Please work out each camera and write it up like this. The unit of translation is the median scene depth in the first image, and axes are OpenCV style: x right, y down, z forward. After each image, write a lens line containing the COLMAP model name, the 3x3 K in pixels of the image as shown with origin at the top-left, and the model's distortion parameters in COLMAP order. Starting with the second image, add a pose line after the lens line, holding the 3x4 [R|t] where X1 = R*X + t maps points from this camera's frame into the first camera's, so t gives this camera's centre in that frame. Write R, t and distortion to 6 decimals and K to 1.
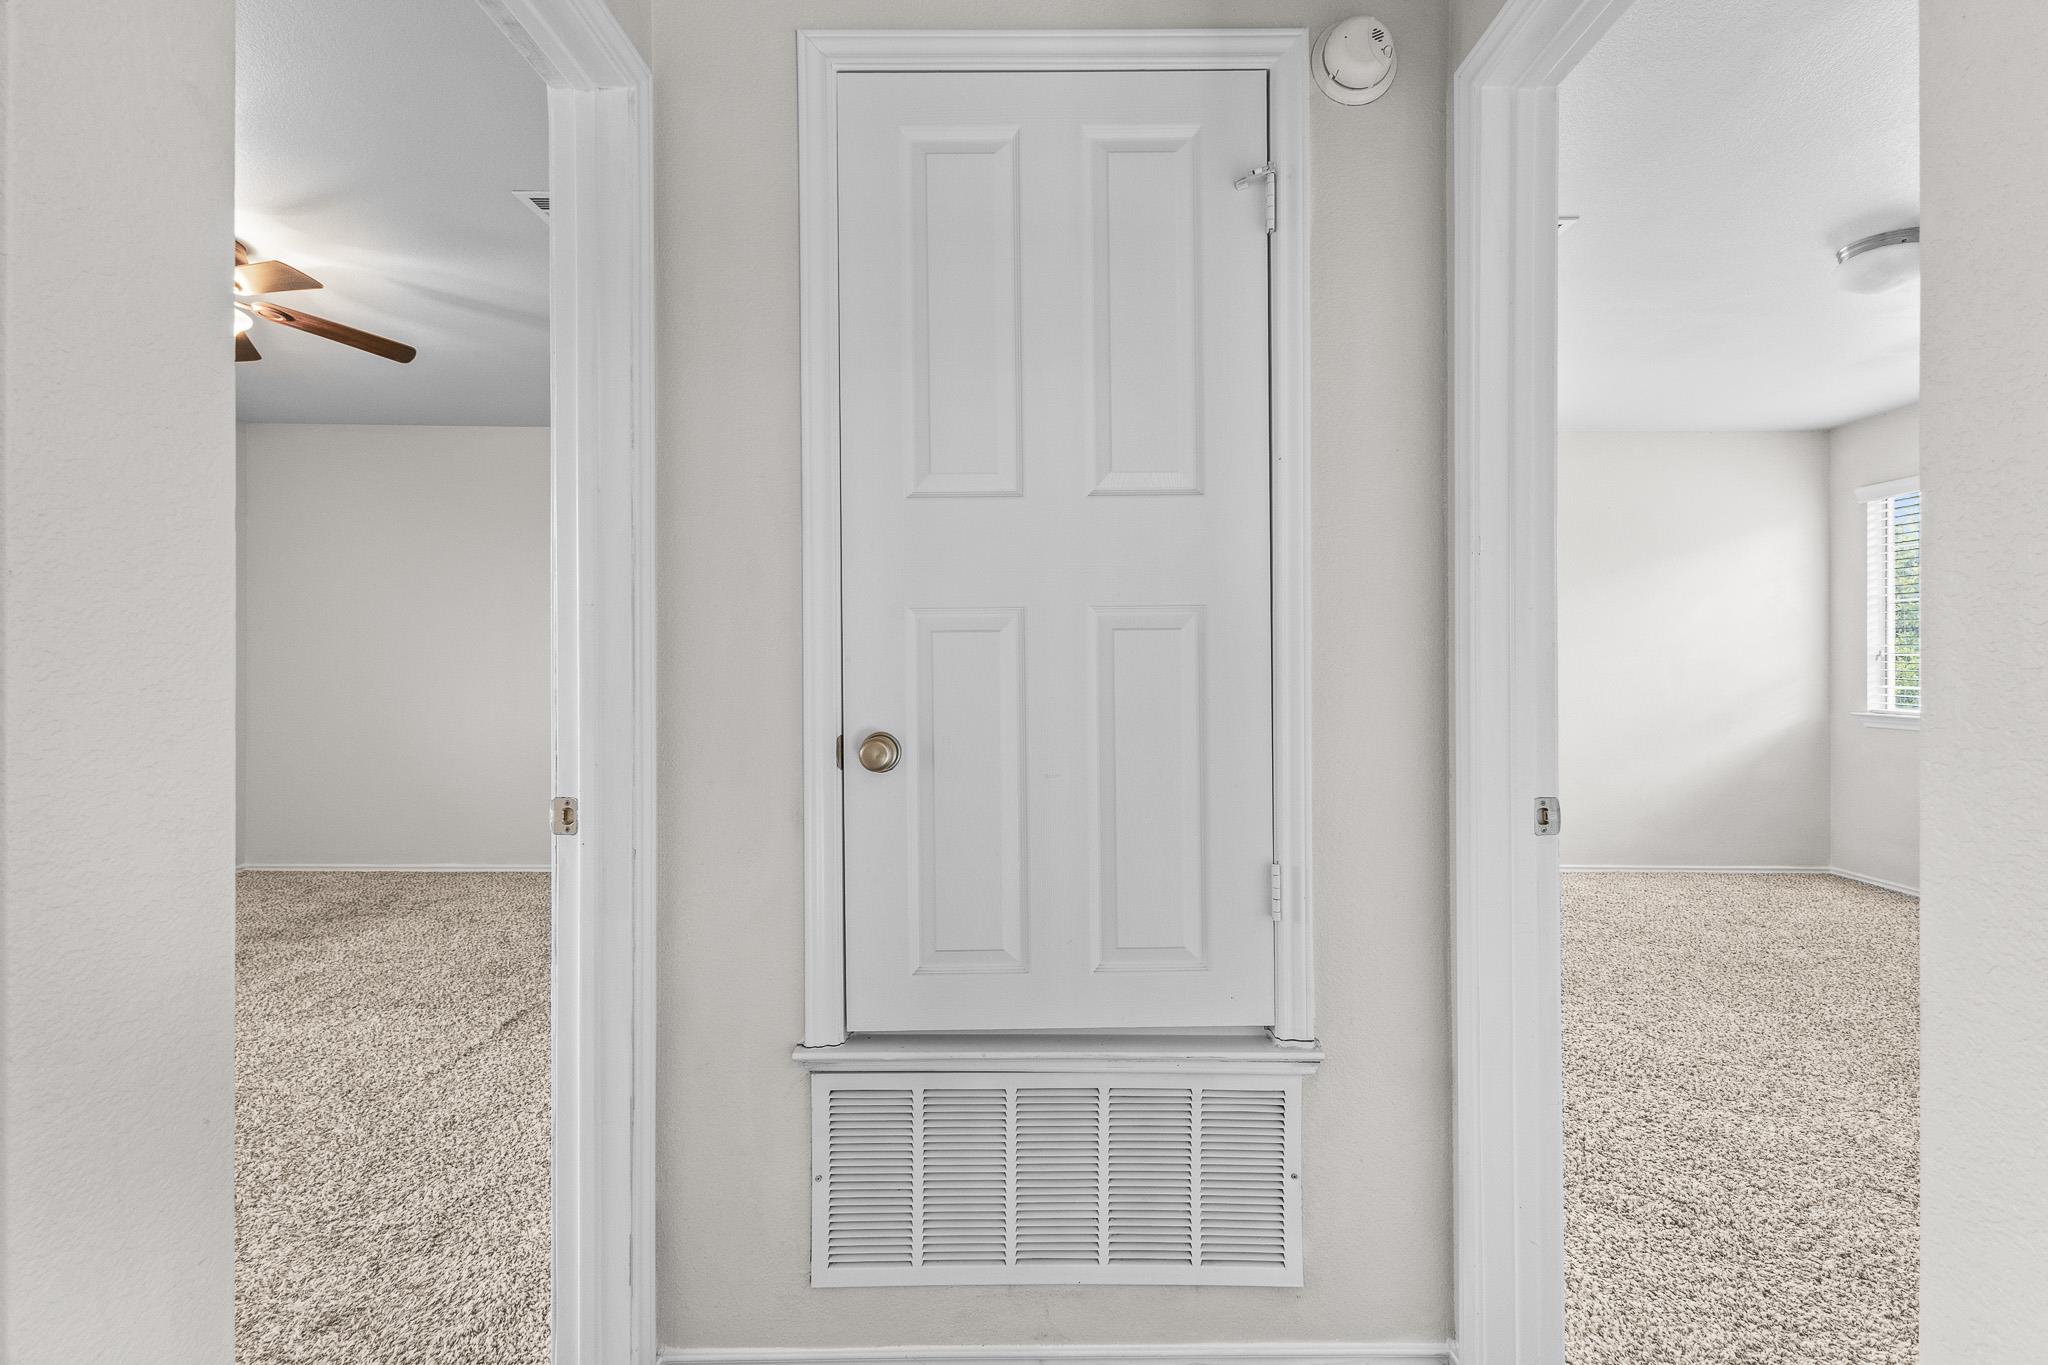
lens RADIAL K [[892.4, 0, 1021.2], [0, 892.4, 658.9], [0, 0, 1]] dist [0.003055, -0.005372]
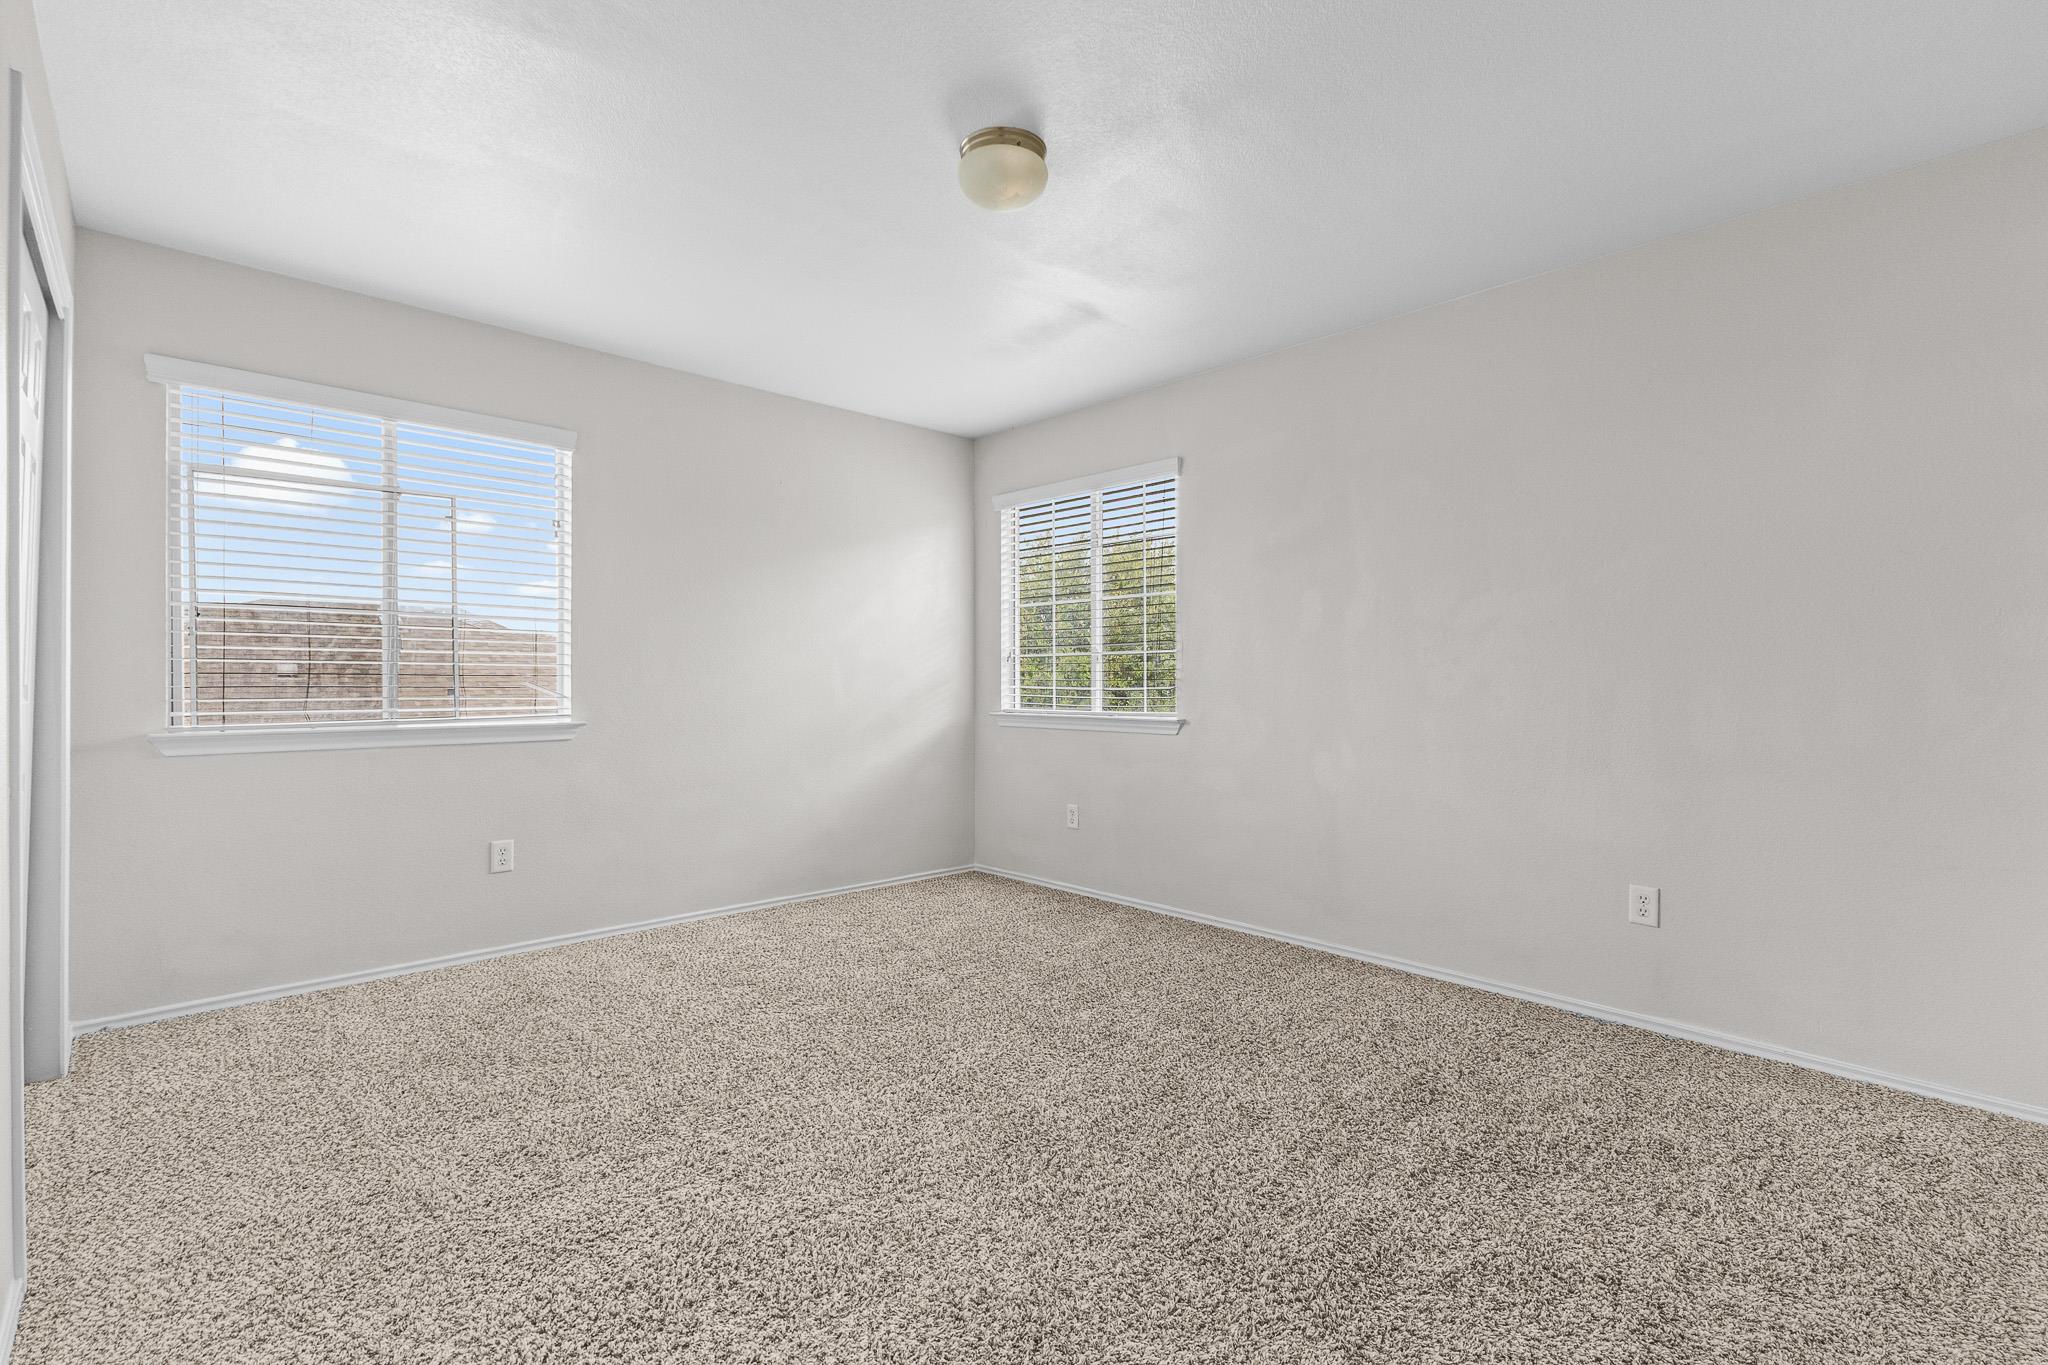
lens RADIAL K [[914.4, 0, 1024.0], [0, 914.4, 682.5], [0, 0, 1]] dist [0.000282, 0.000018]
pose [[0.717848, -0.003396, 0.696191, 0.292902], [0.000539, 0.999991, 0.004322, 0.027582], [-0.696199, -0.002727, 0.717843, 0.278378]]
